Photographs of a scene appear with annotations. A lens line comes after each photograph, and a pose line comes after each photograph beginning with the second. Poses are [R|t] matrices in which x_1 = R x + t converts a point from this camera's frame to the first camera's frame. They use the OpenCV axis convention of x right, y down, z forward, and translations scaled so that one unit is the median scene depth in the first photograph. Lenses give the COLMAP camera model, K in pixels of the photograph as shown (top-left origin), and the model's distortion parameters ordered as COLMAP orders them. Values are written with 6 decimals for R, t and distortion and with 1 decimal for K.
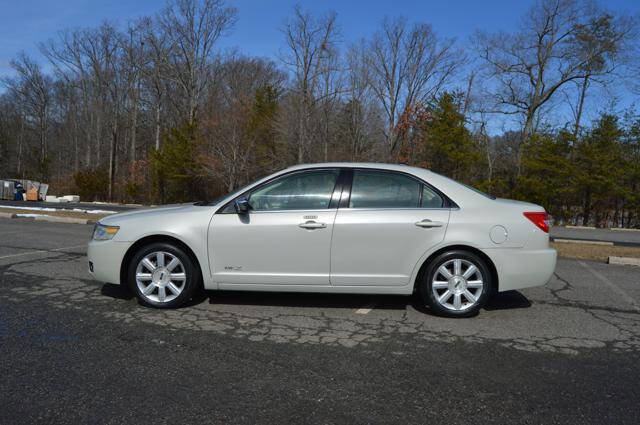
lens RADIAL K [[505.2, 0, 327.4], [0, 505.2, 211.3], [0, 0, 1]] dist [-0.090440, 0.029940]
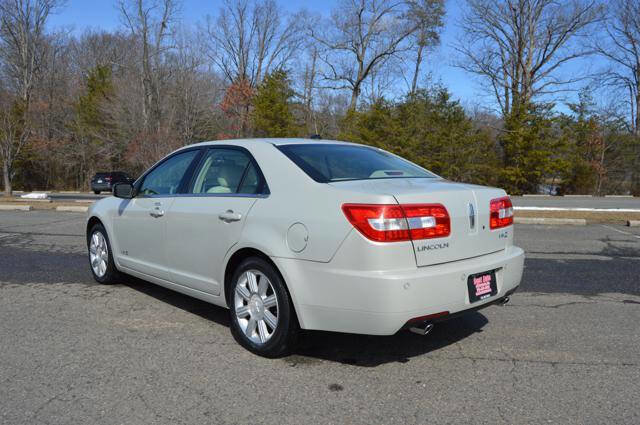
lens RADIAL K [[538.6, 0, 328.7], [0, 538.6, 210.9], [0, 0, 1]] dist [-0.079484, 0.015926]
pose [[0.988085, -0.043301, 0.147695, 0.153231], [0.037456, 0.998410, 0.042132, 0.009751], [-0.149284, -0.036098, 0.988135, -0.104330]]
